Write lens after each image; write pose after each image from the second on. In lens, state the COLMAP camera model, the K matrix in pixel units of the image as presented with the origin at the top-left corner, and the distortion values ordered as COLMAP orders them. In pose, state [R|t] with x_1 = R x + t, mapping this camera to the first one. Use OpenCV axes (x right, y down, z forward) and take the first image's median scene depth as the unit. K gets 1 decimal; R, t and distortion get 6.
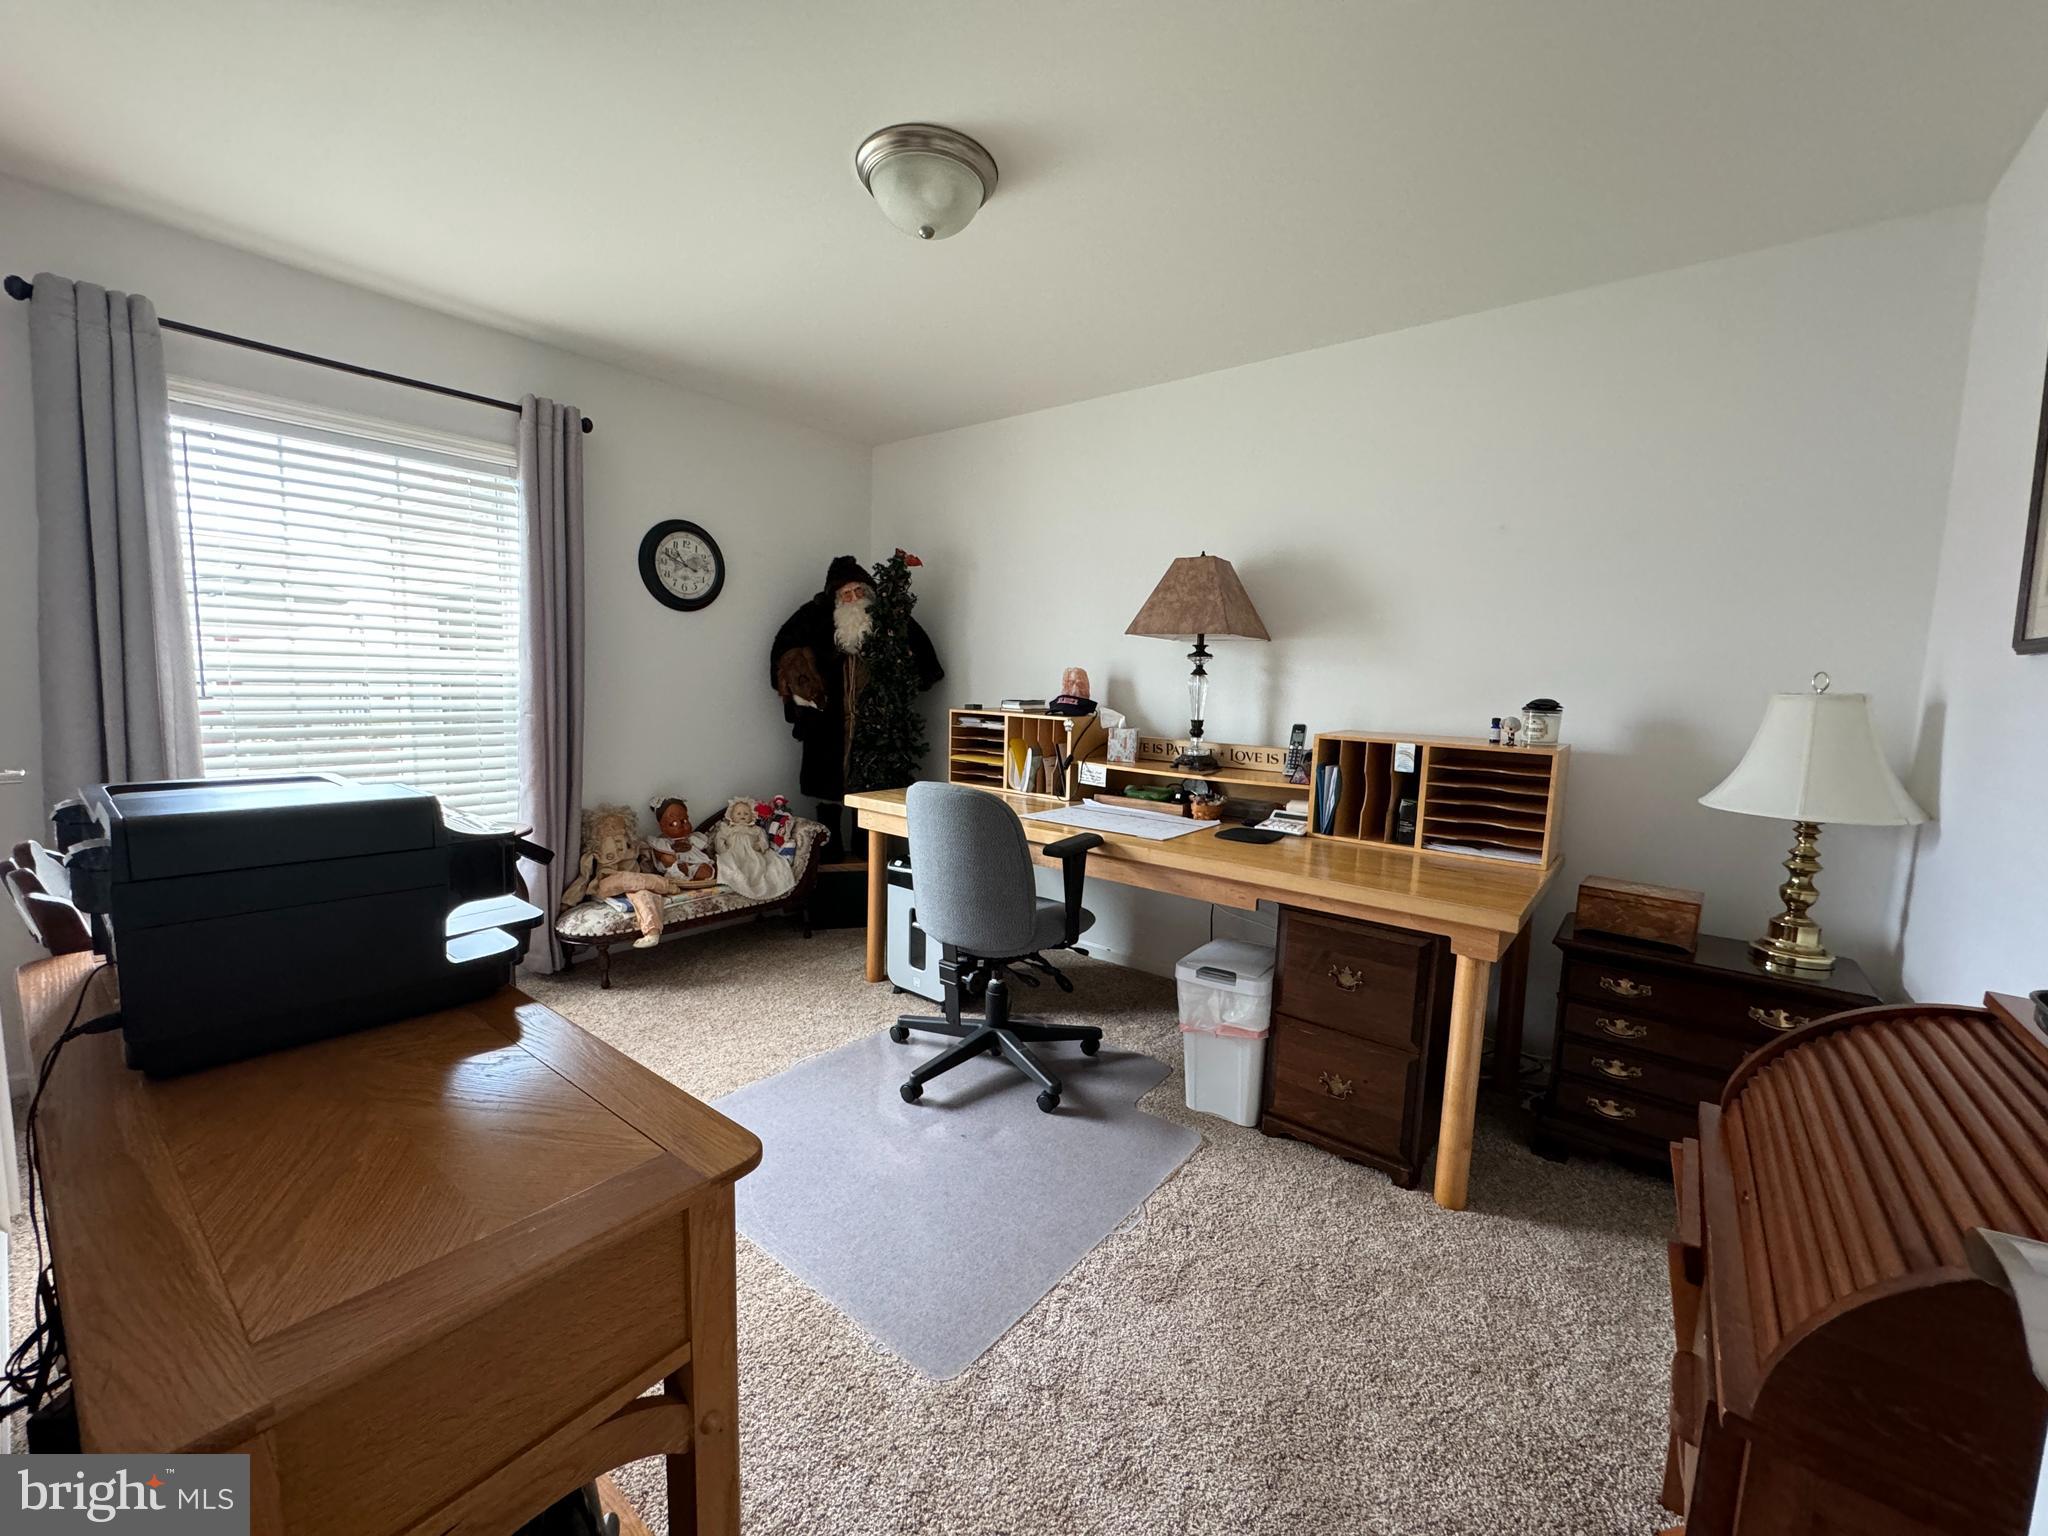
lens RADIAL K [[817.0, 0, 1024.5], [0, 817.0, 763.1], [0, 0, 1]] dist [0.002803, -0.001106]
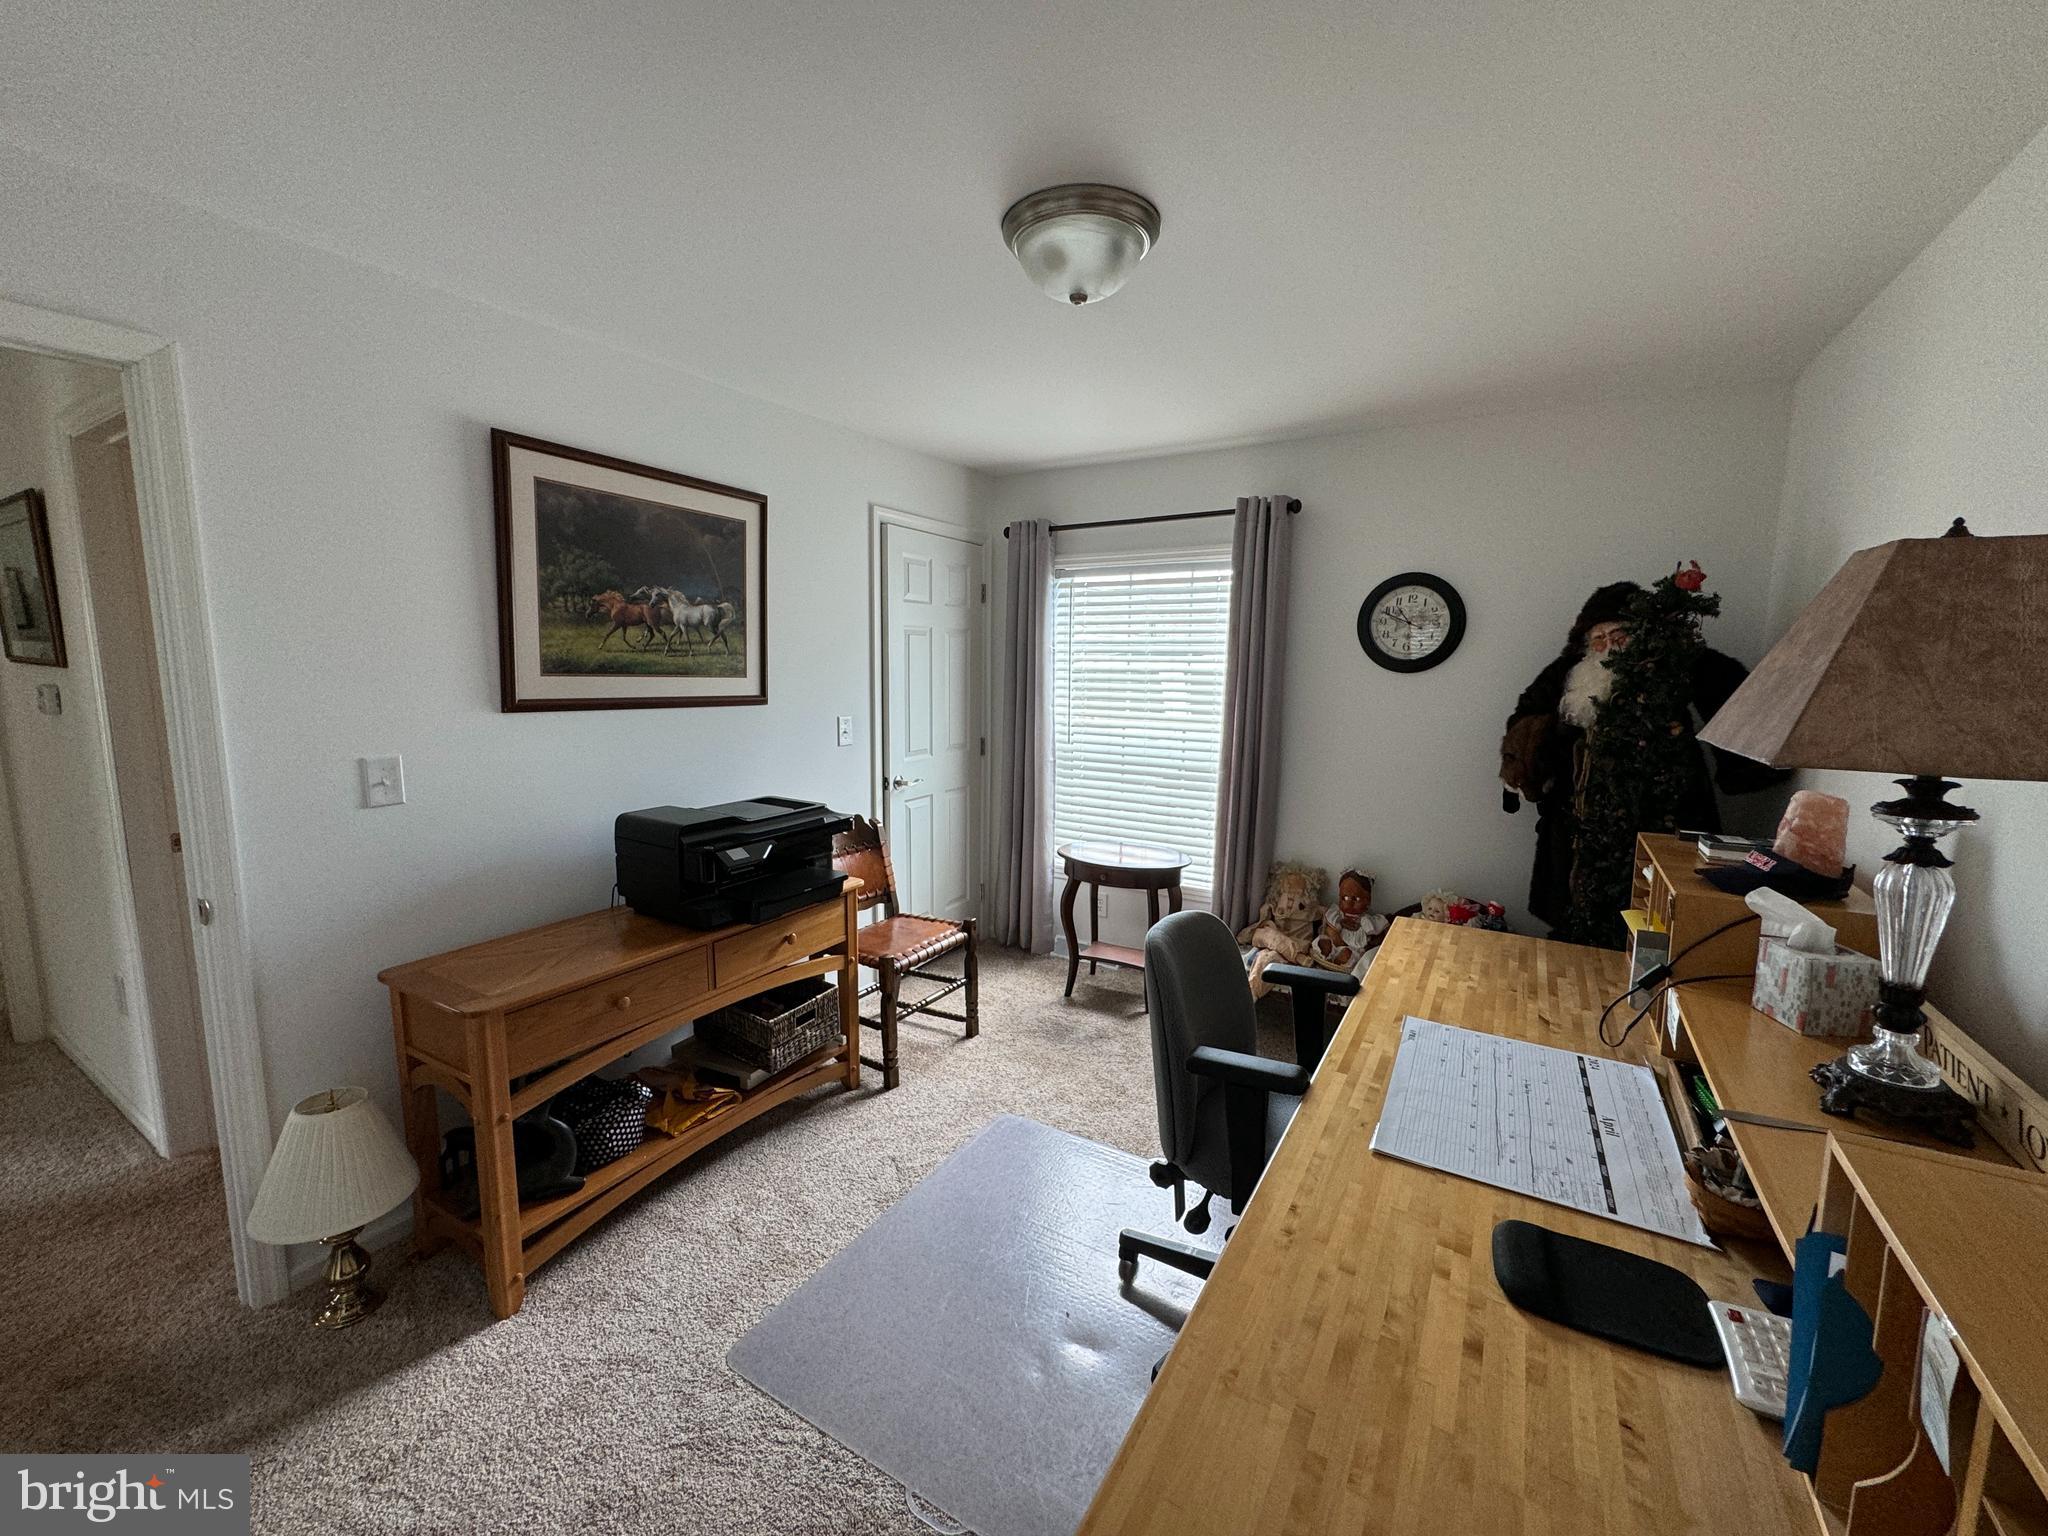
lens RADIAL K [[817.0, 0, 1026.1], [0, 817.0, 772.6], [0, 0, 1]] dist [0.002803, -0.001106]
pose [[0.129034, 0.109742, -0.985549, 0.442951], [-0.109283, 0.989378, 0.095861, -0.120566], [0.985600, 0.095334, 0.139656, 0.483184]]
